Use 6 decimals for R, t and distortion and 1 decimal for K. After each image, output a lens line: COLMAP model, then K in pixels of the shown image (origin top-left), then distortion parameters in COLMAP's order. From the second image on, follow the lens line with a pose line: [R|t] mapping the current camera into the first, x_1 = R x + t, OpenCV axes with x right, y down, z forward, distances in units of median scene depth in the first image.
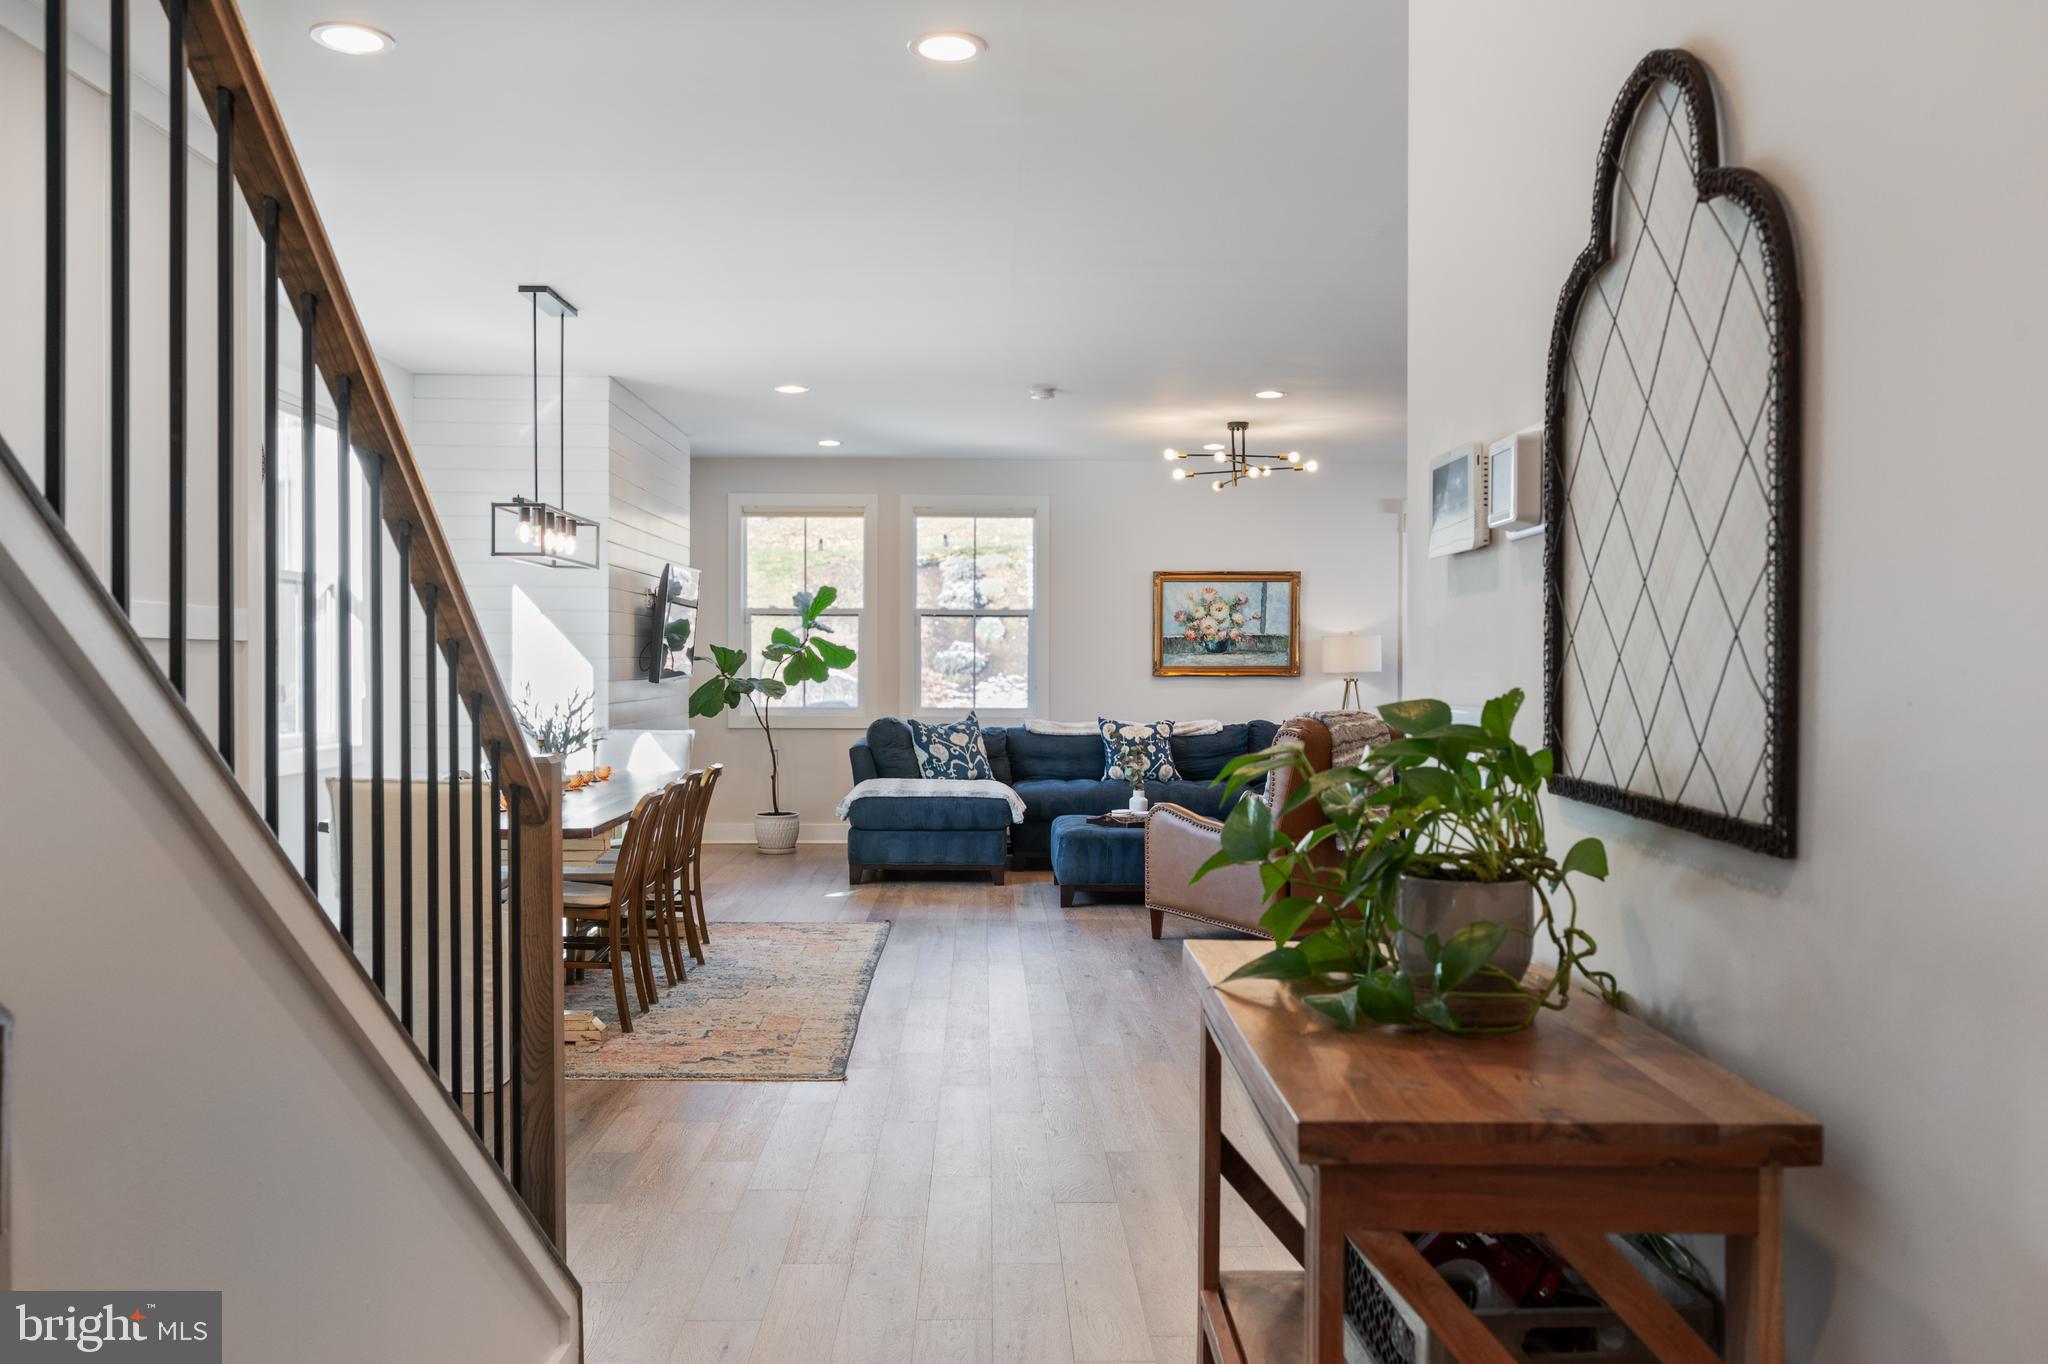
lens RADIAL K [[1635.4, 0, 1027.4], [0, 1635.4, 682.0], [0, 0, 1]] dist [0.007973, 0.003625]
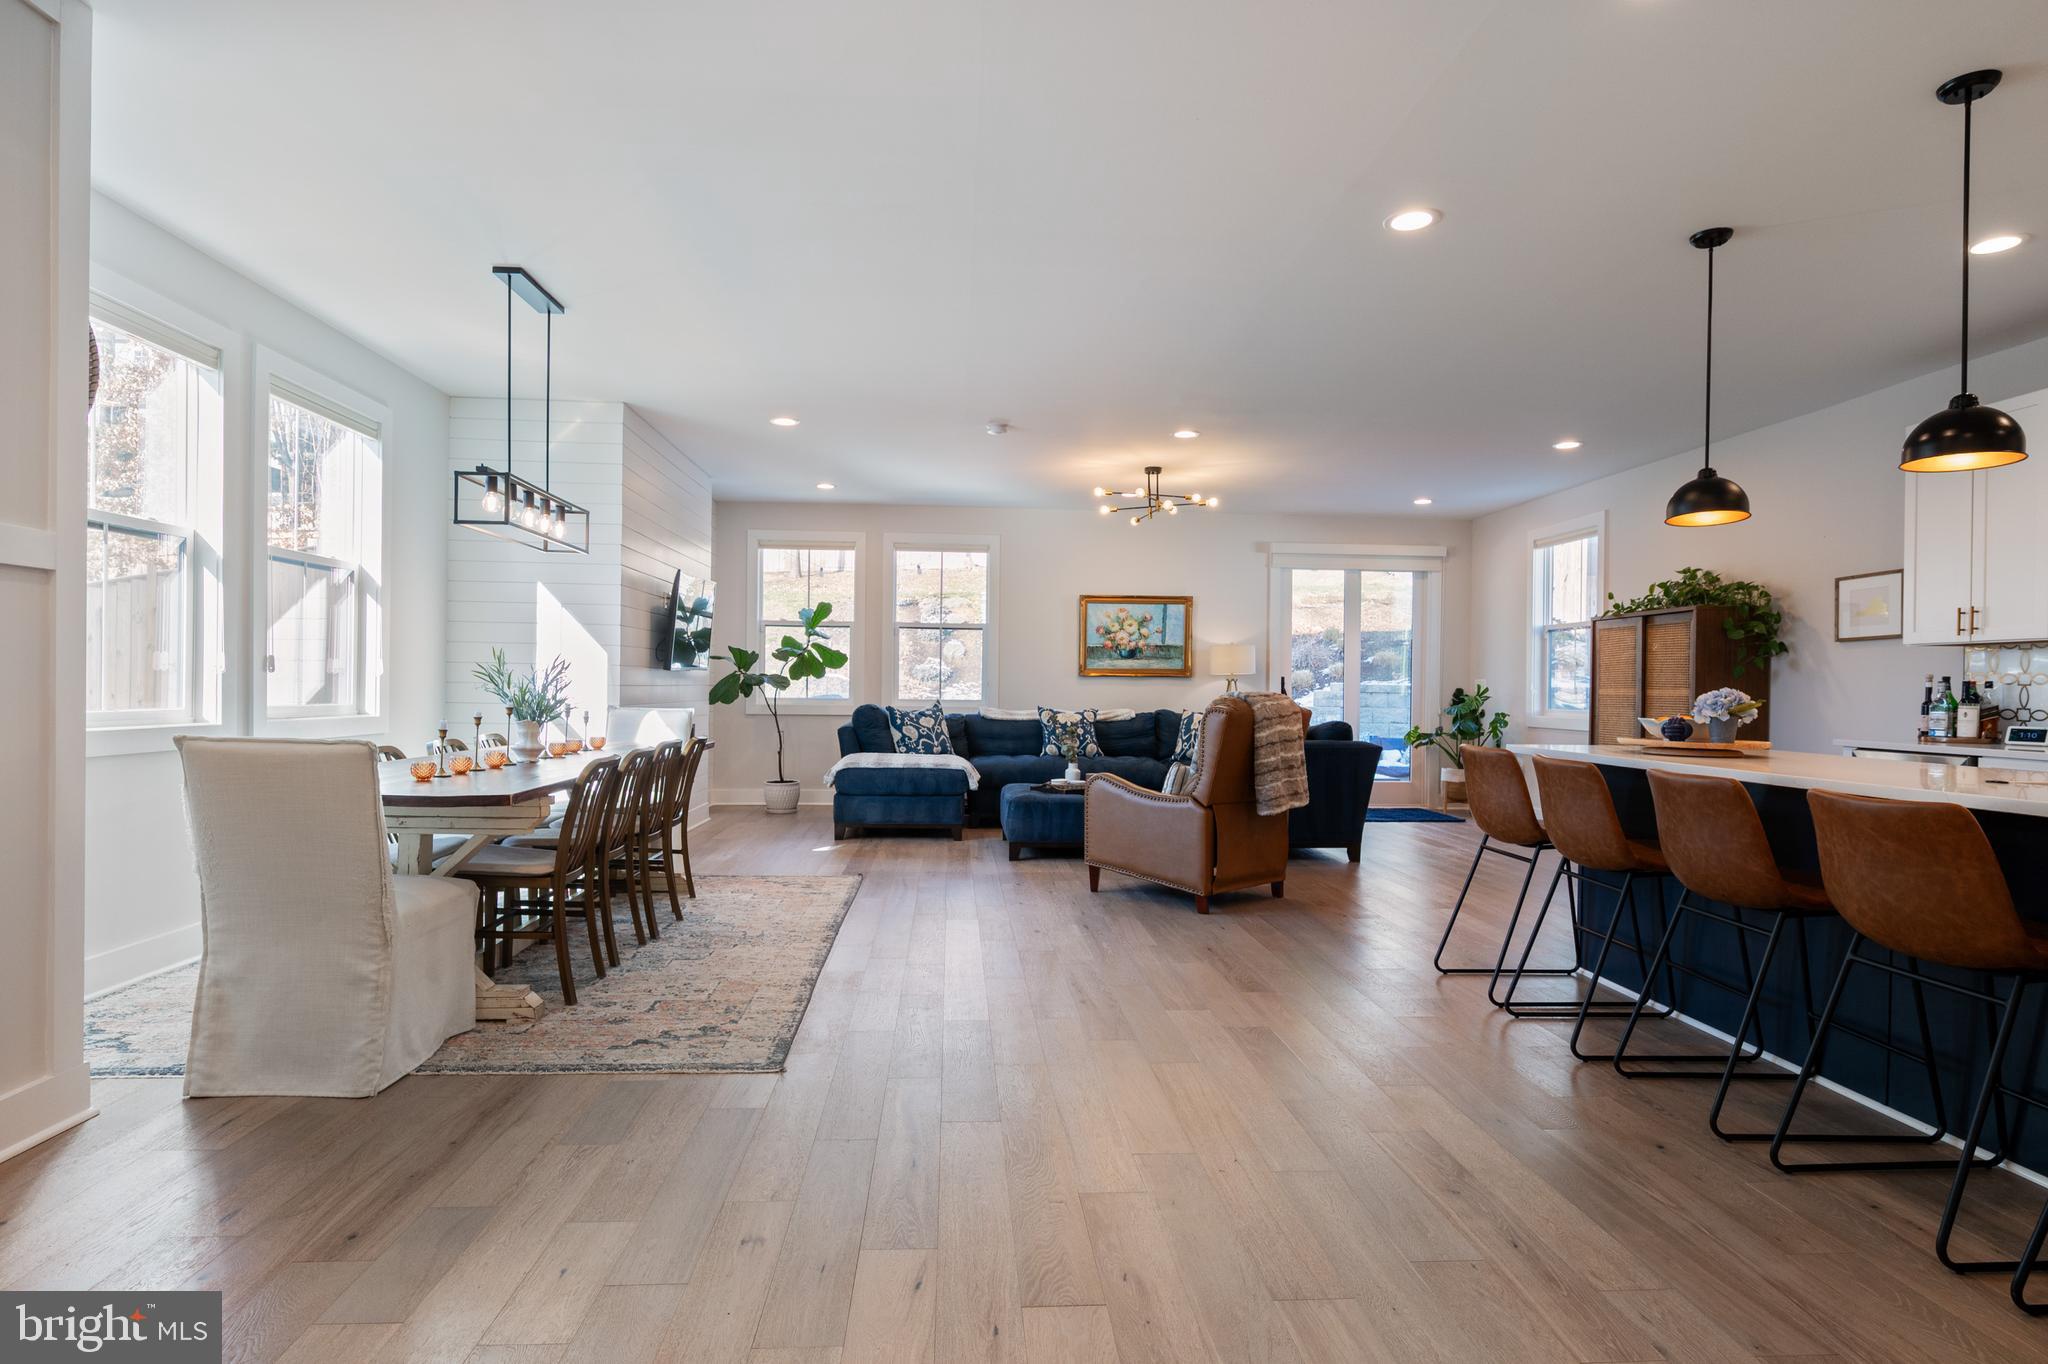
lens RADIAL K [[1041.4, 0, 1021.0], [0, 1041.4, 693.7], [0, 0, 1]] dist [-0.000968, -0.001972]
pose [[0.999187, 0.007083, 0.039676, -0.001663], [-0.006880, 0.999963, -0.005243, 0.016956], [-0.039712, 0.004966, 0.999199, 0.203847]]
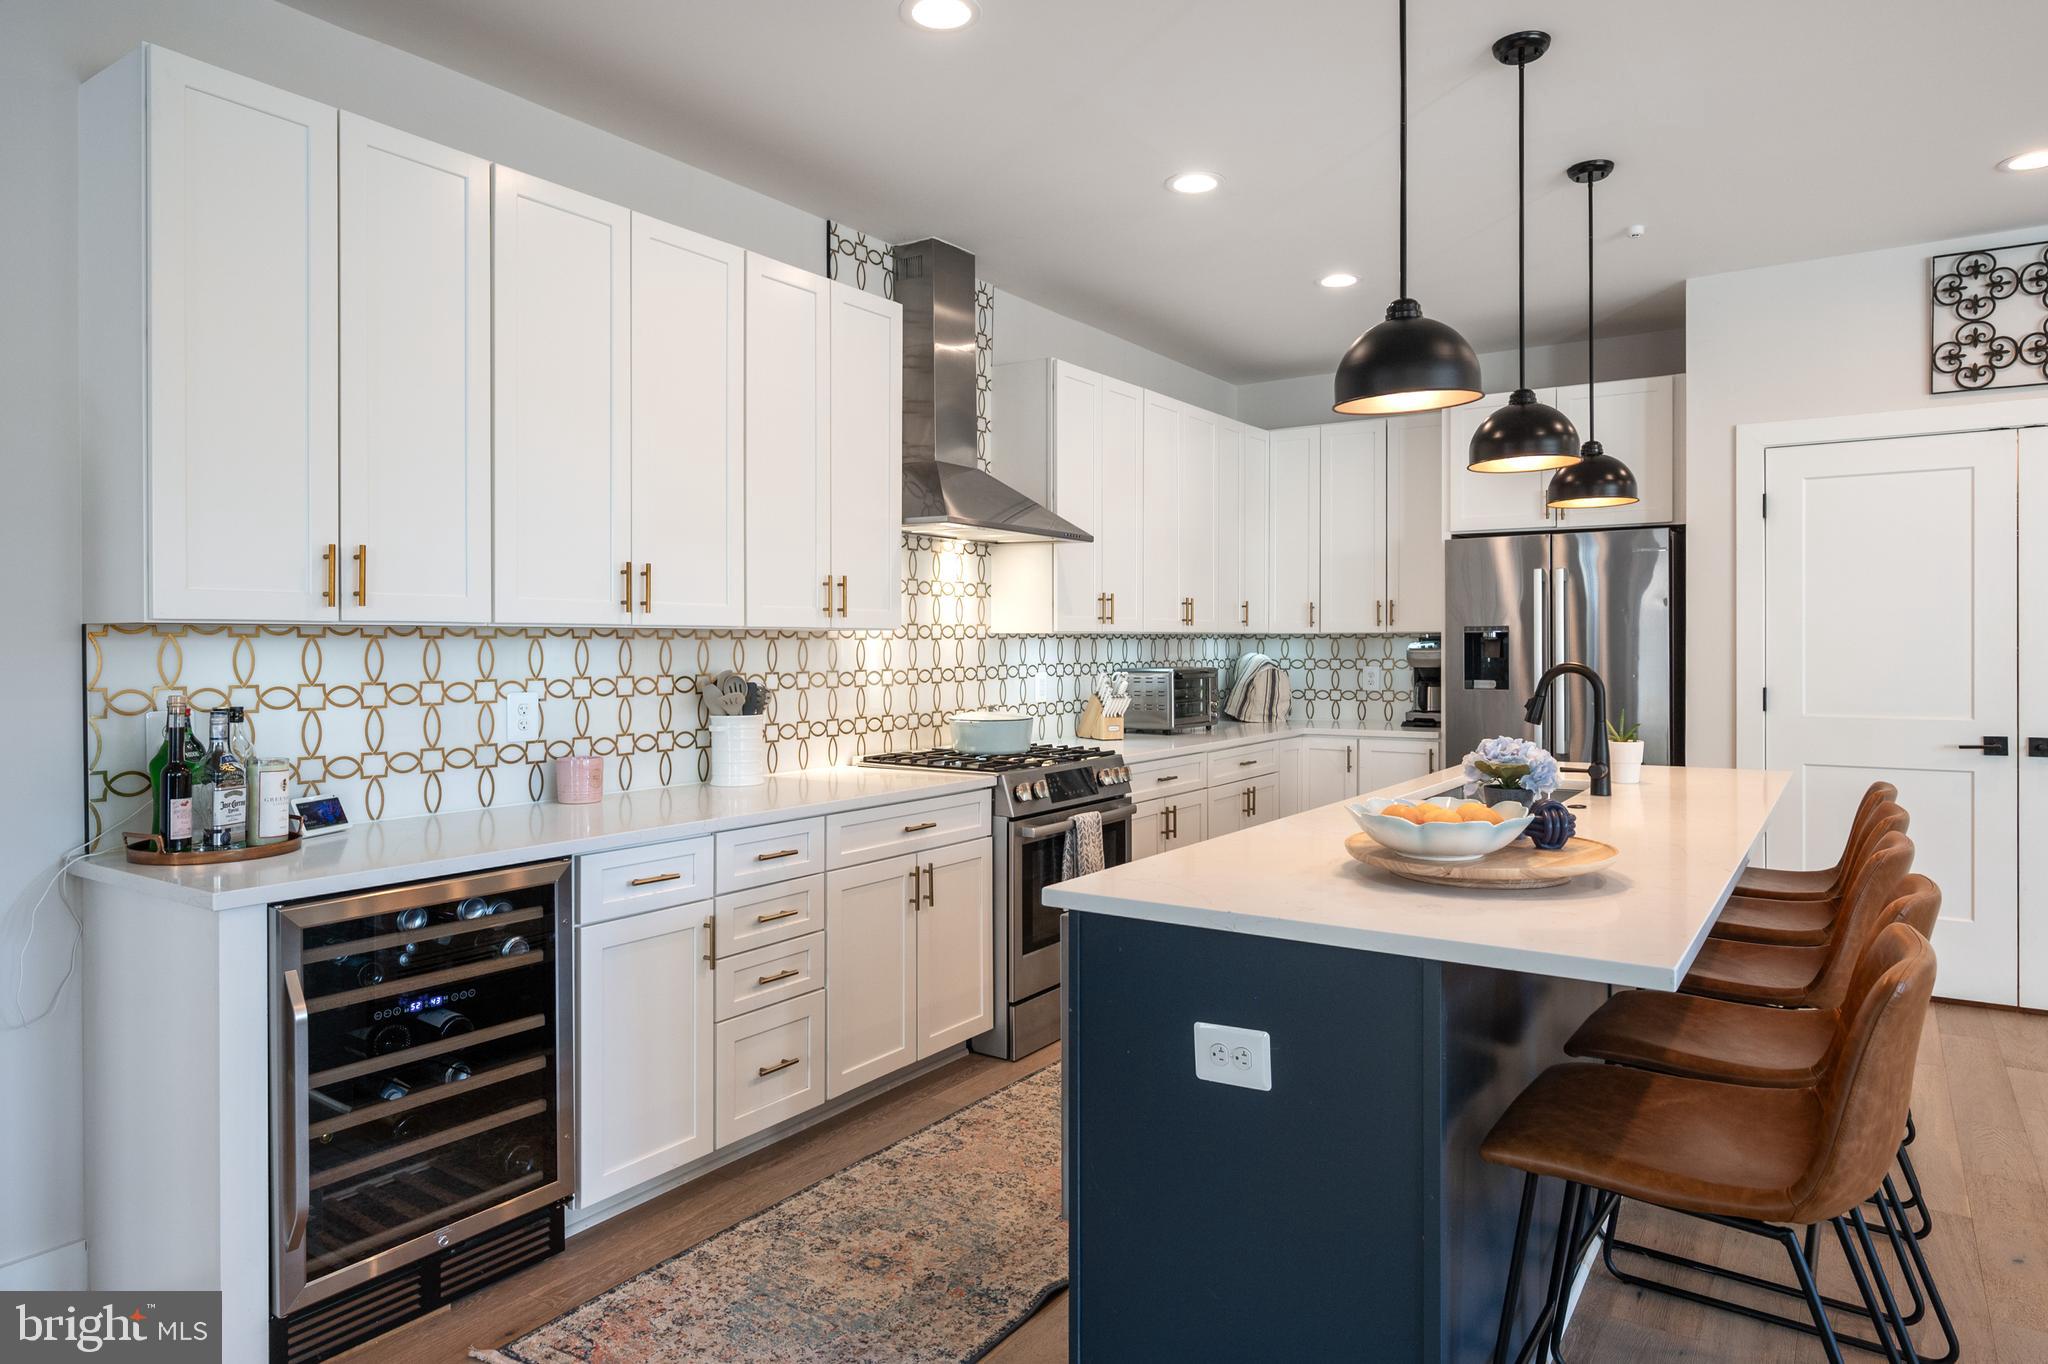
lens RADIAL K [[1237.1, 0, 1026.9], [0, 1237.1, 646.1], [0, 0, 1]] dist [-0.004379, -0.000338]
pose [[-0.812951, -0.002591, 0.582326, 0.177352], [0.007016, 0.999874, 0.014242, -0.008699], [-0.582289, 0.015663, -0.812831, 0.762836]]
